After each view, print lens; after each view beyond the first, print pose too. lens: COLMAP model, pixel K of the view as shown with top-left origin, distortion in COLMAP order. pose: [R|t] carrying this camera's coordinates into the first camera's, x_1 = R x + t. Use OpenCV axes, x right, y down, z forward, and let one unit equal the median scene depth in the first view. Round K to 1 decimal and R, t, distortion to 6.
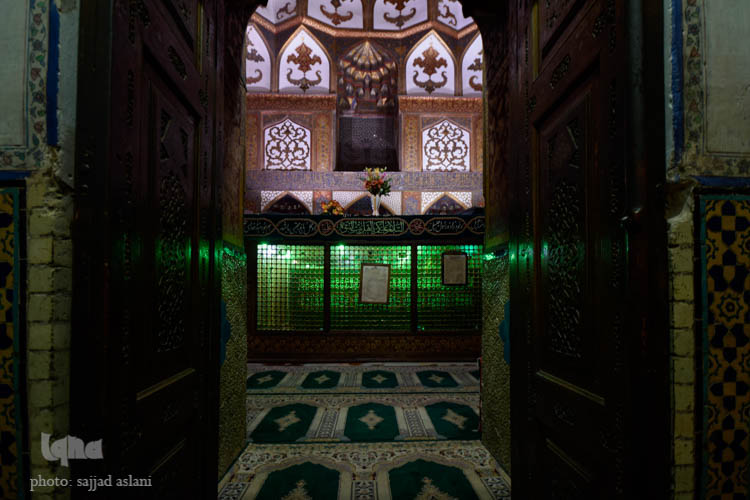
lens RADIAL K [[327.9, 0, 371.5], [0, 327.9, 220.6], [0, 0, 1]] dist [0.001481, 0.000486]
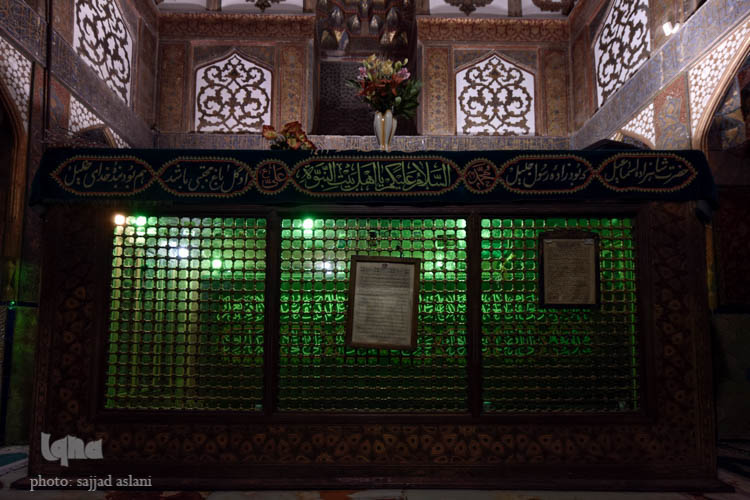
lens RADIAL K [[397.3, 0, 372.4], [0, 397.3, 281.0], [0, 0, 1]] dist [0.005924, 0.001179]
pose [[0.999918, 0.006584, 0.011023, -0.005158], [-0.007294, 0.997812, 0.065706, 0.066796], [-0.010567, -0.065781, 0.997778, 0.249656]]
